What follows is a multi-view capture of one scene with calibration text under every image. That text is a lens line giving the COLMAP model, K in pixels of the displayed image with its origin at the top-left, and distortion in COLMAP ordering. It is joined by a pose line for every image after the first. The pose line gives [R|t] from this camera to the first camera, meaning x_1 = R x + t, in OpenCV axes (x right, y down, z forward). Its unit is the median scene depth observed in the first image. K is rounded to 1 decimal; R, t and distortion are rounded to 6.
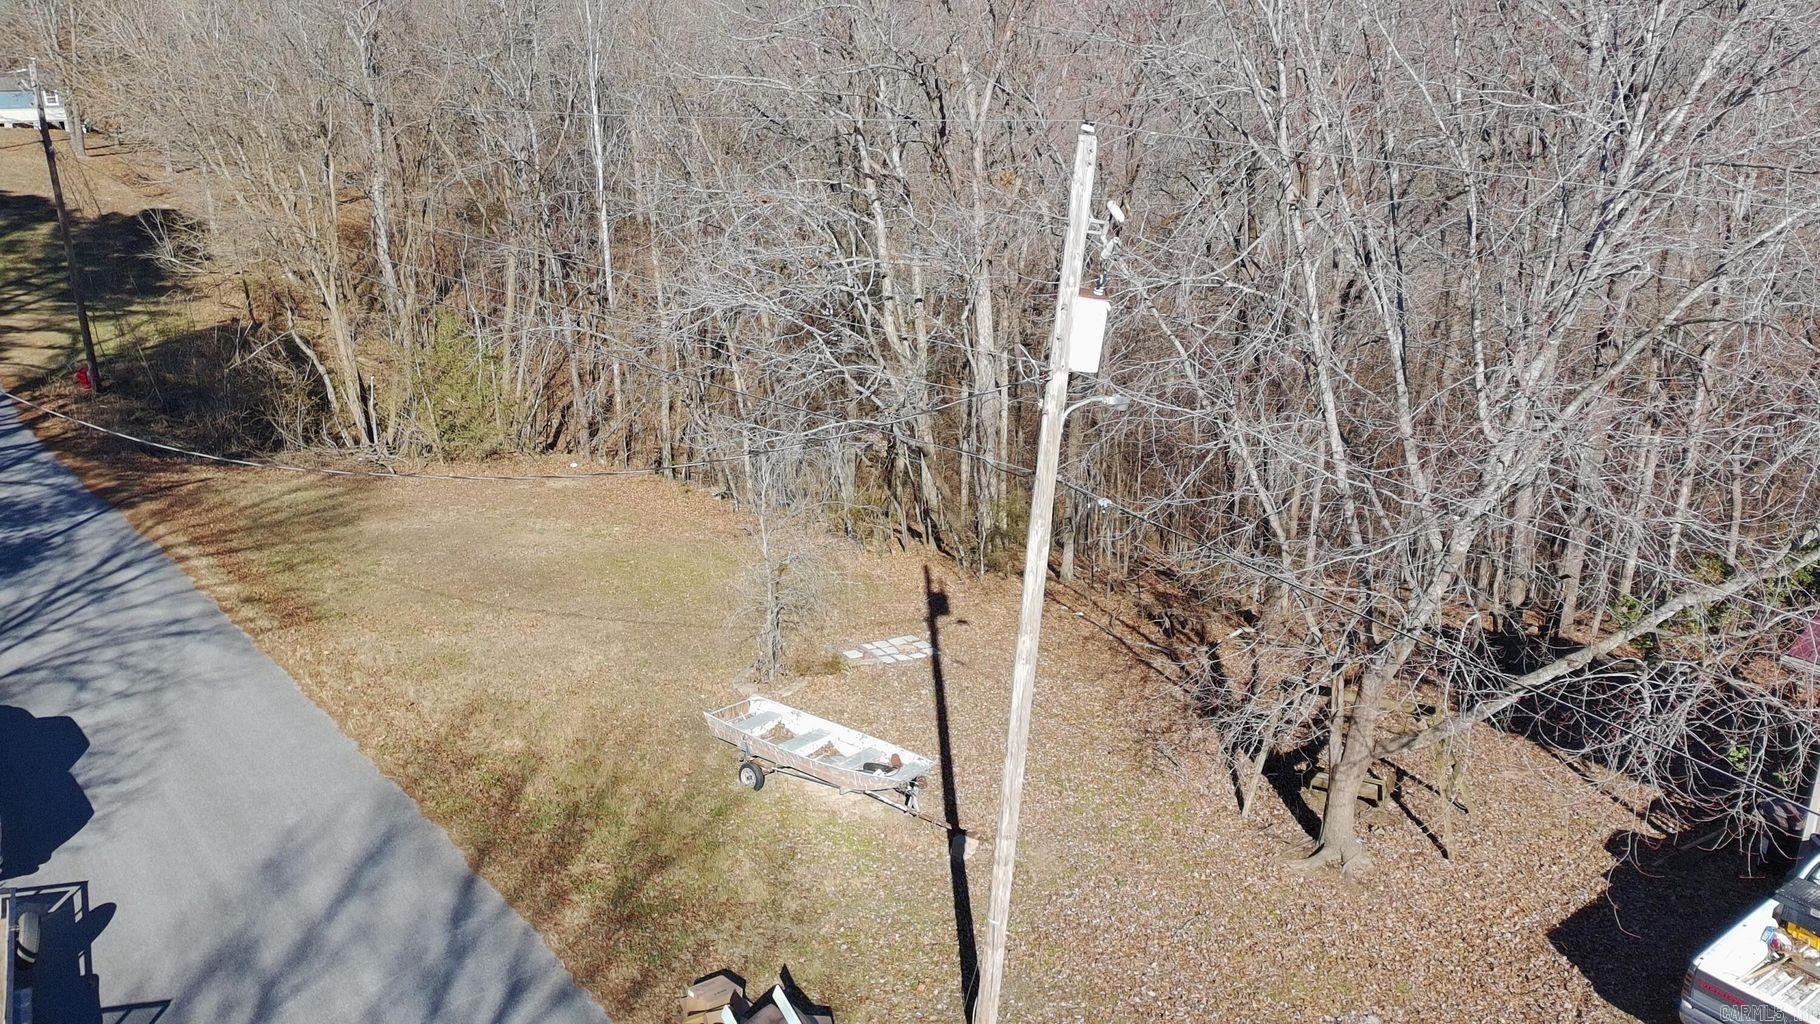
lens RADIAL K [[1285.8, 0, 910.0], [0, 1285.8, 512.0], [0, 0, 1]] dist [0.073467, -0.053818]
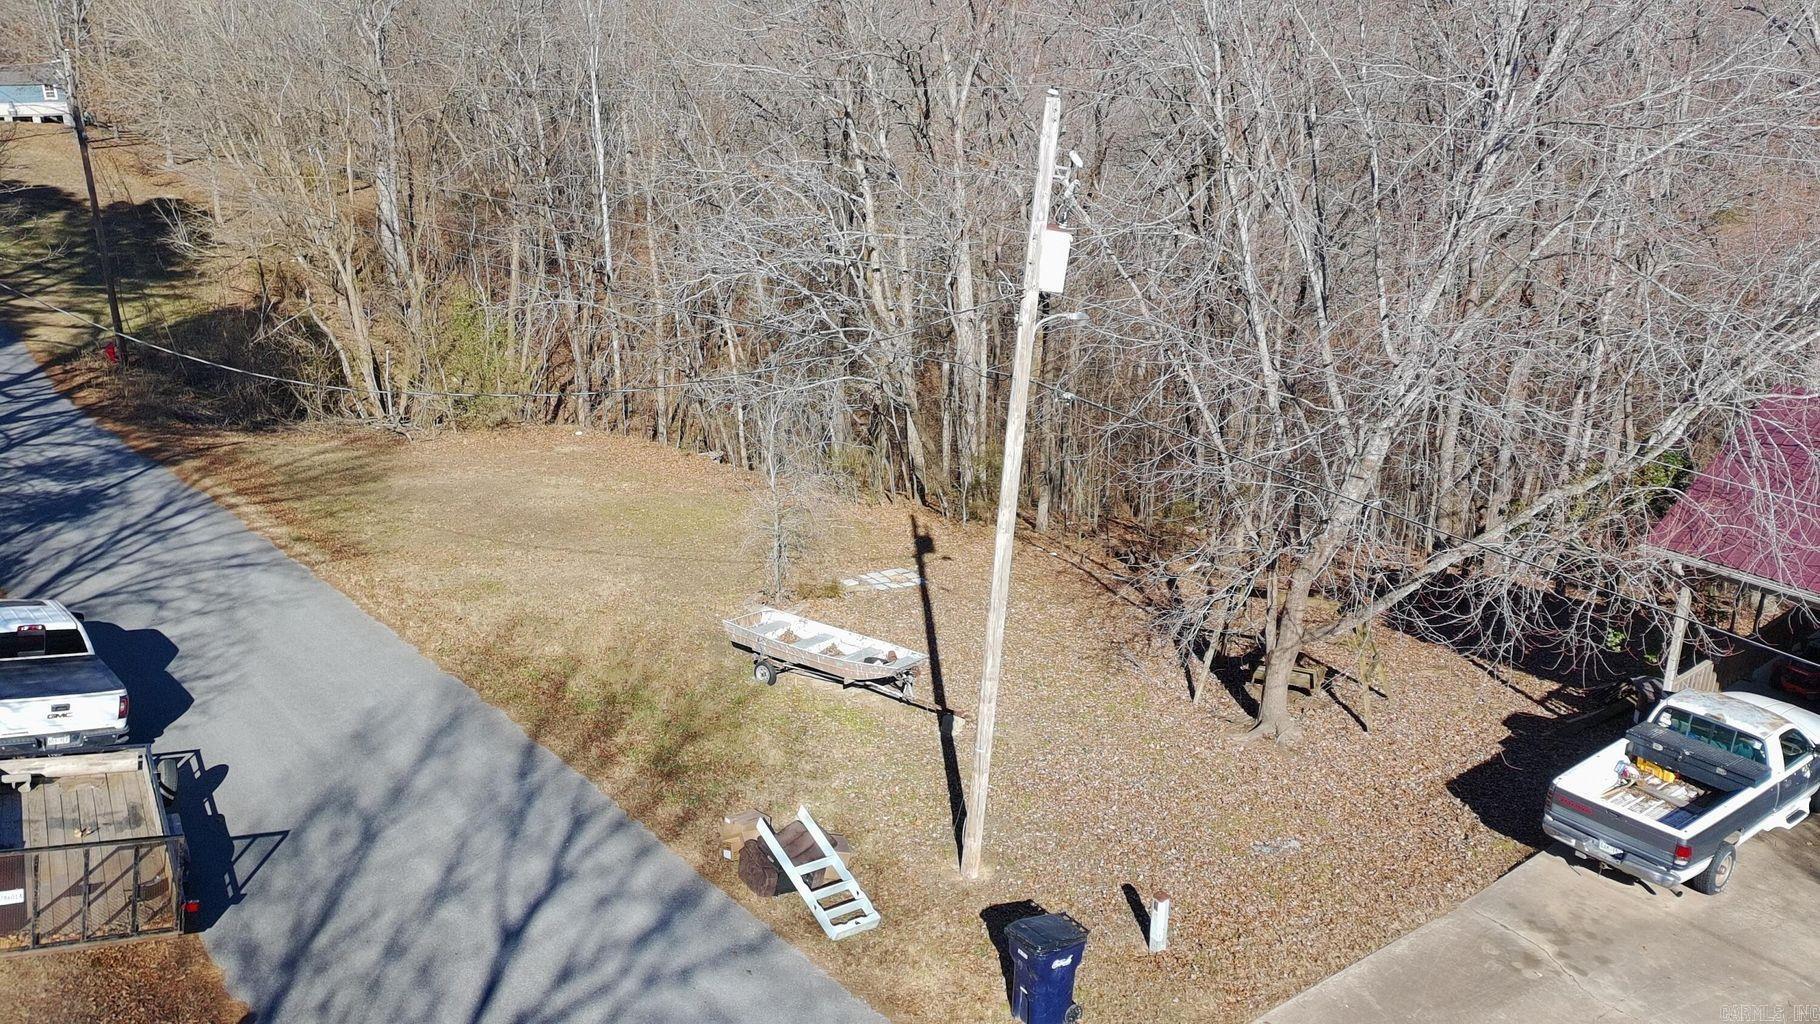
lens RADIAL K [[1285.8, 0, 910.0], [0, 1285.8, 512.0], [0, 0, 1]] dist [0.073467, -0.053818]
pose [[0.999831, -0.005372, 0.017565, -0.011823], [0.005376, 0.999986, -0.000183, 0.052390], [-0.017563, 0.000278, 0.999846, -0.118017]]
